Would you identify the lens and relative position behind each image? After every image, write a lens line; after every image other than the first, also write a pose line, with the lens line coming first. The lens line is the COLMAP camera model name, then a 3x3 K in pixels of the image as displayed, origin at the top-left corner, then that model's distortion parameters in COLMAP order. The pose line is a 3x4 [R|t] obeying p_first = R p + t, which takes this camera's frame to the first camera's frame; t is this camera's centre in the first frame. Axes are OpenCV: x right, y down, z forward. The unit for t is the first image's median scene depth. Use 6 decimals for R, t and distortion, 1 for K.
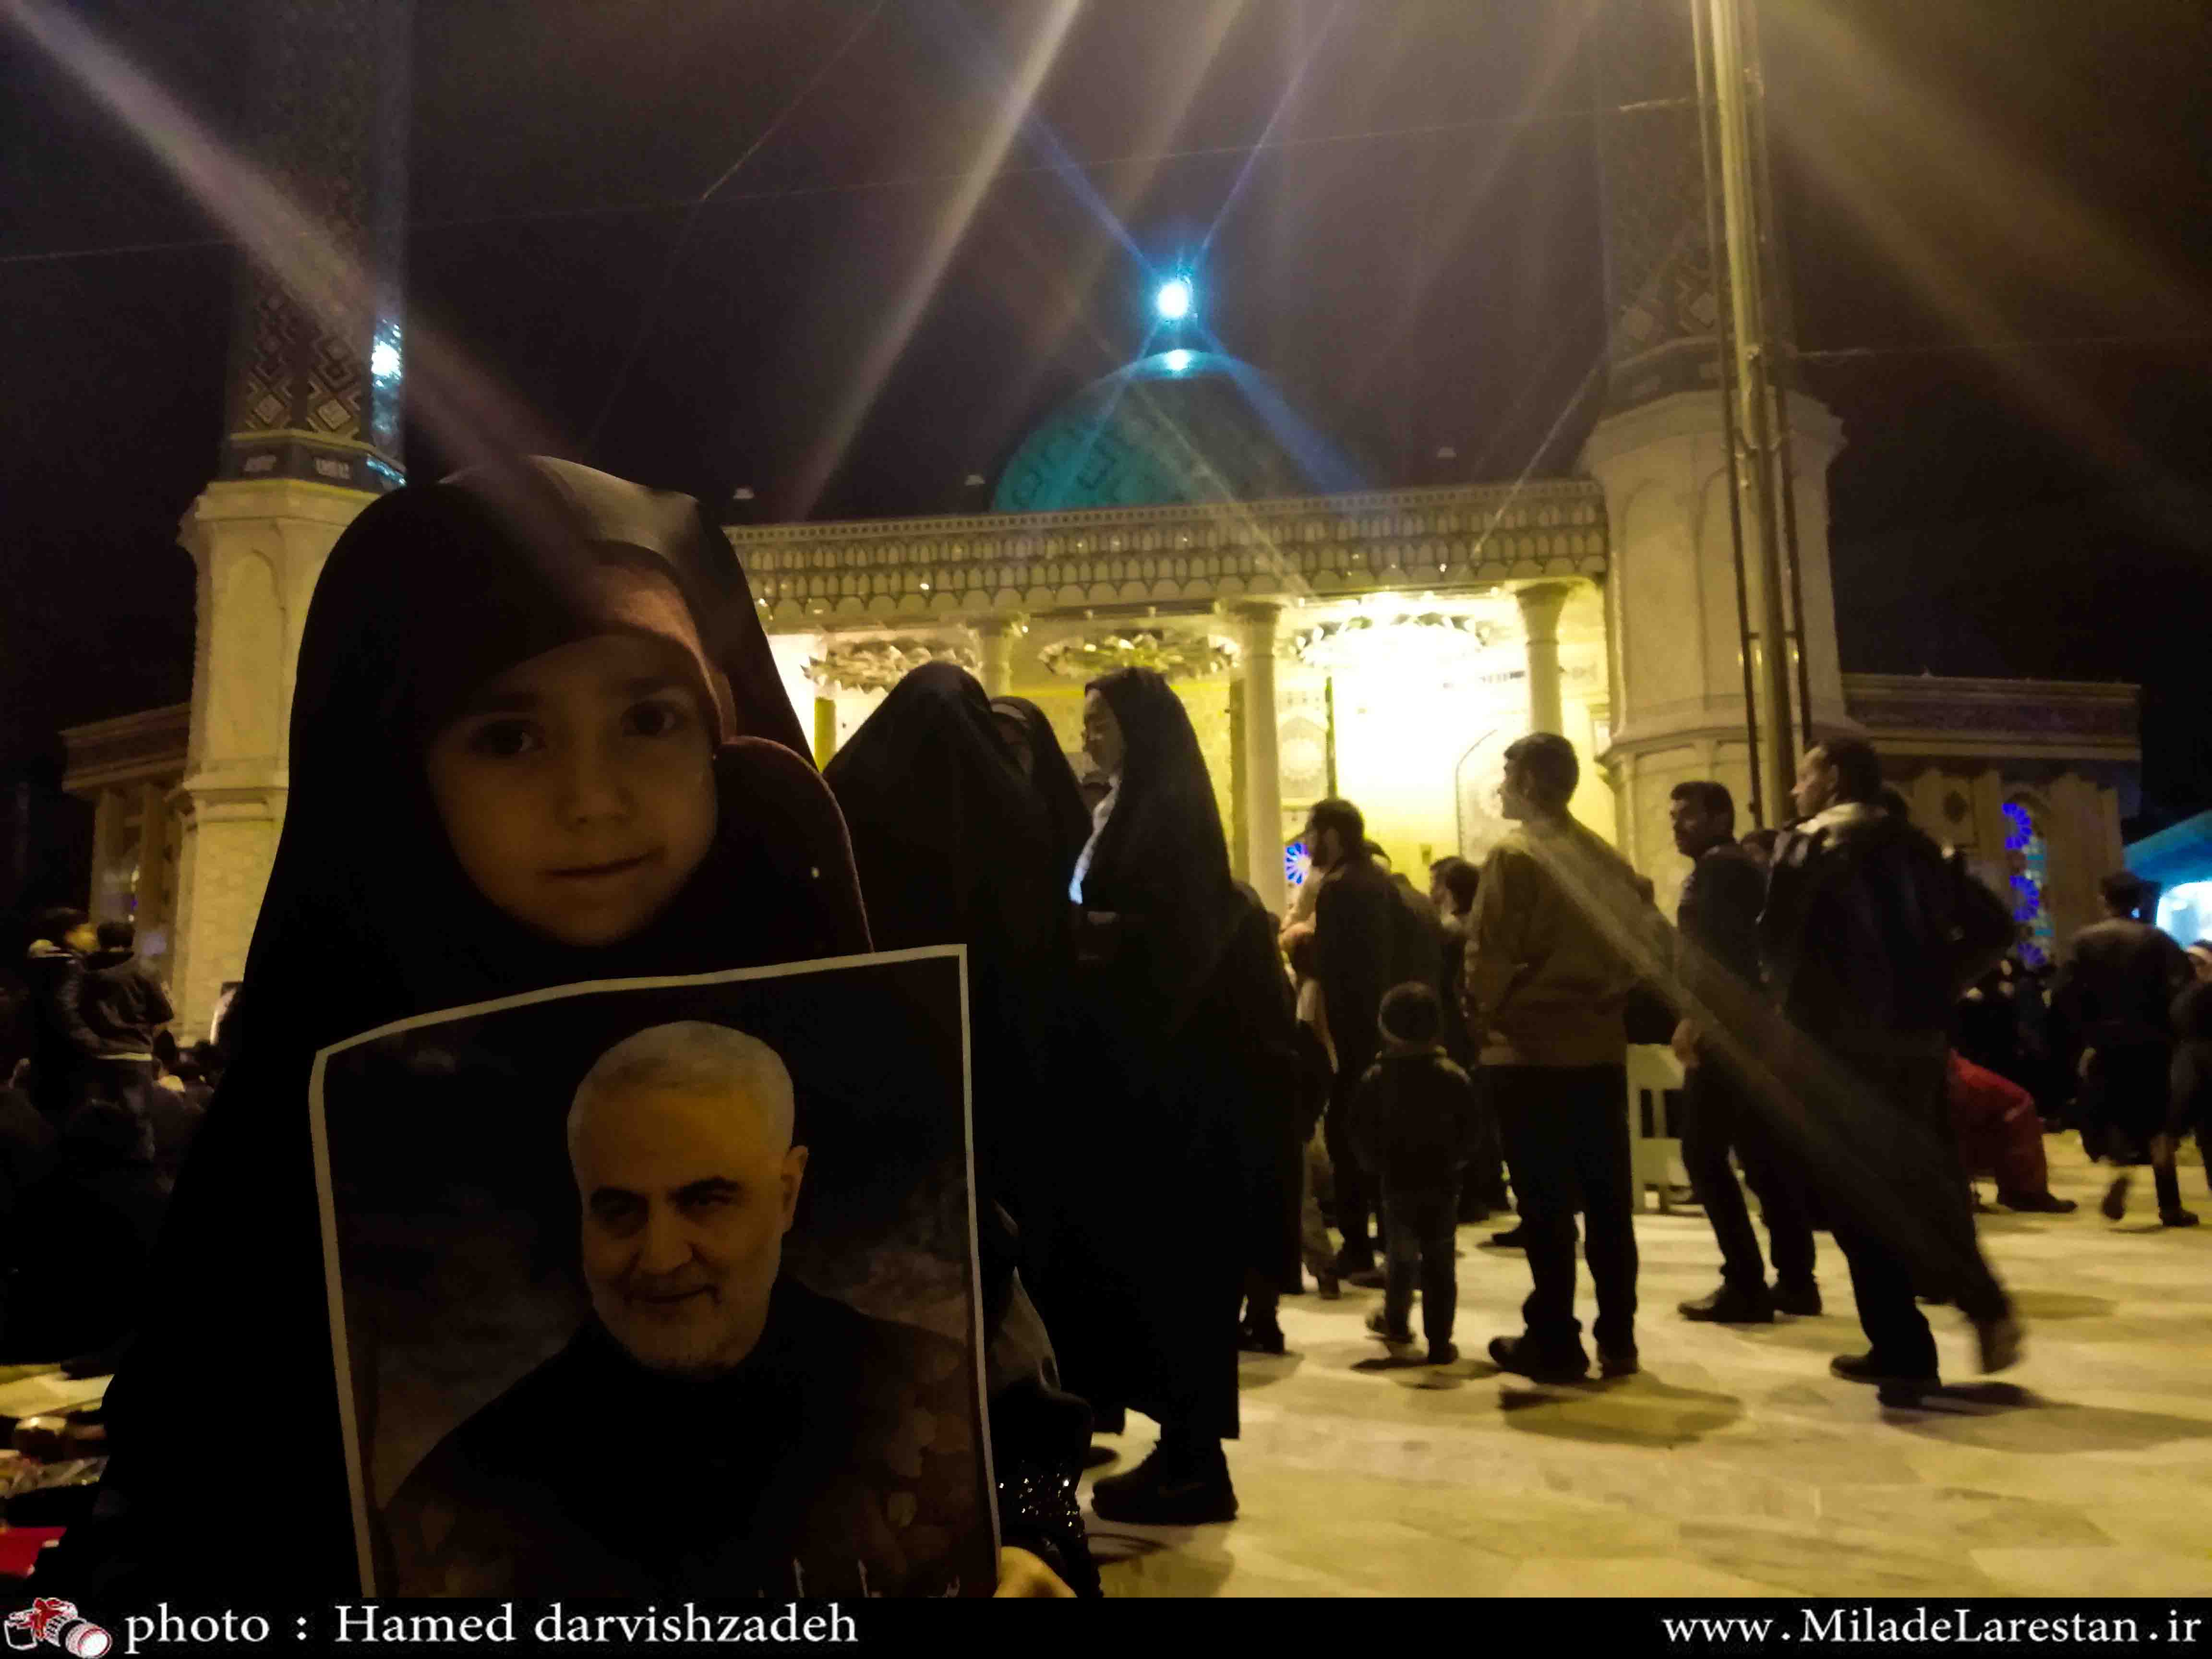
lens RADIAL K [[1648.7, 0, 1106.0], [0, 1648.7, 829.5], [0, 0, 1]] dist [0.040607, -0.001505]
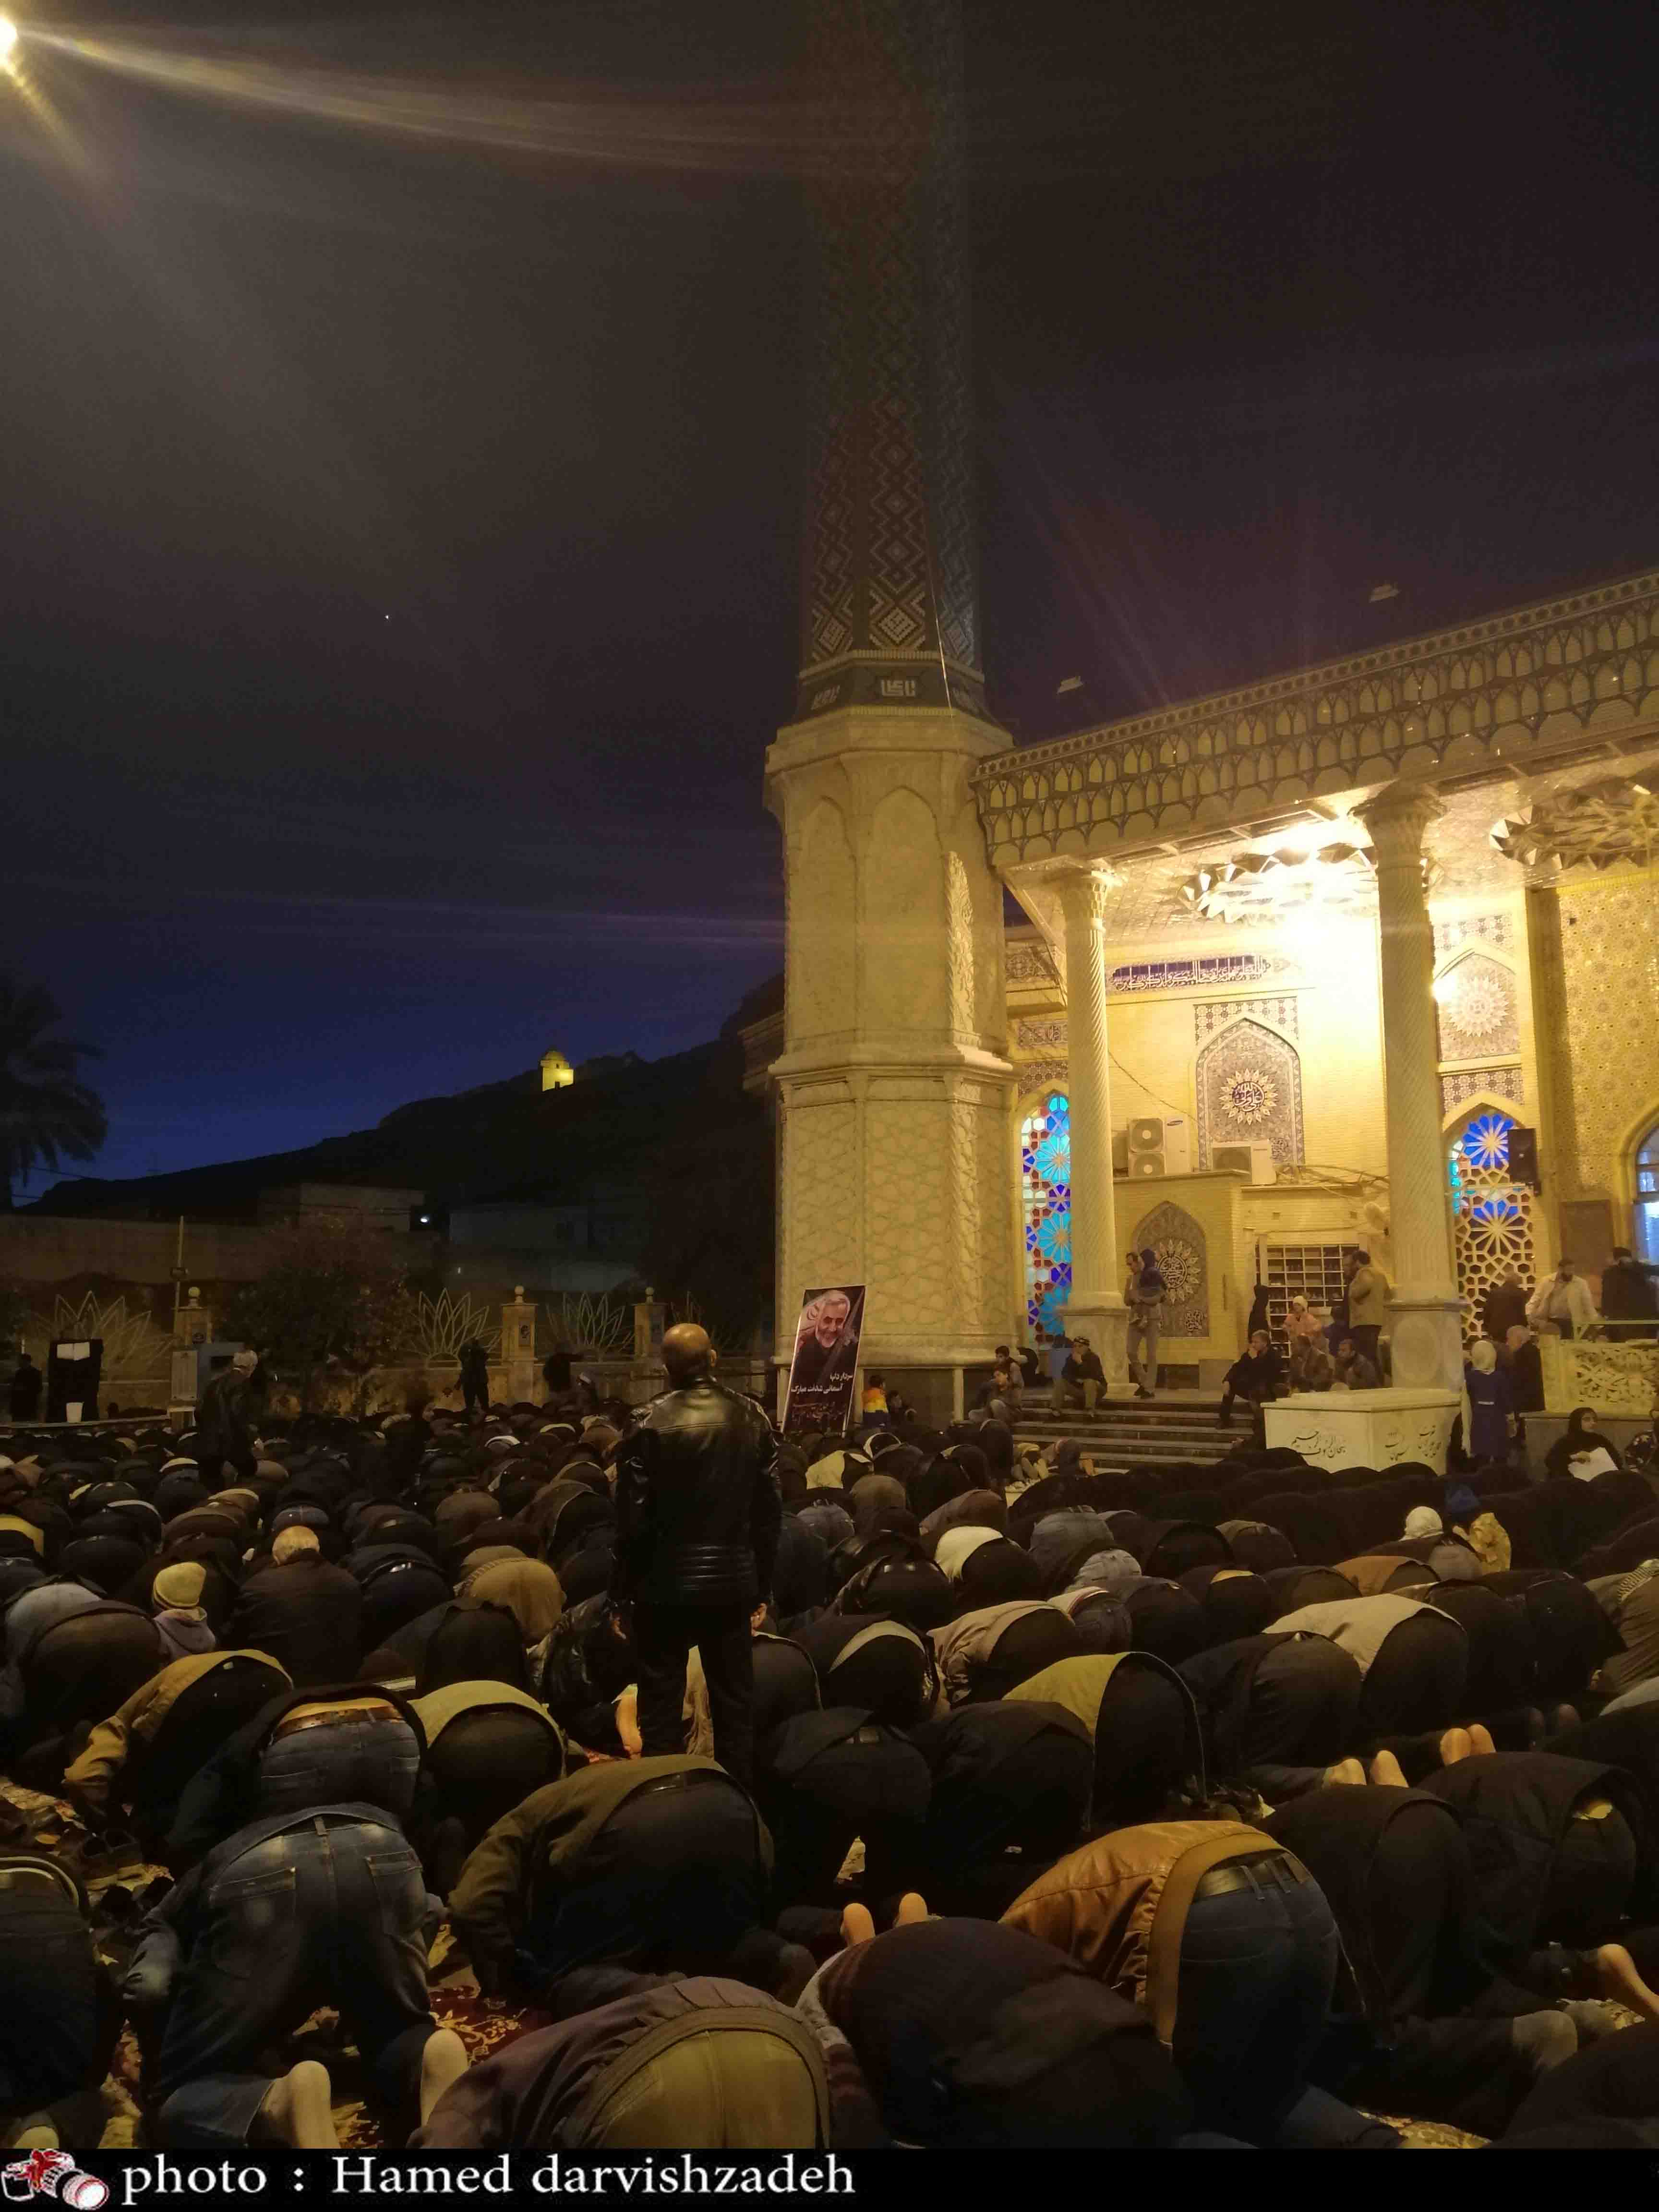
lens RADIAL K [[1648.7, 0, 829.5], [0, 1648.7, 1106.0], [0, 0, 1]] dist [0.040607, -0.001505]
pose [[0.824802, -0.066614, -0.561483, -0.030016], [0.067575, 0.997532, -0.019082, 0.011834], [0.561369, -0.022203, 0.827268, 0.271125]]
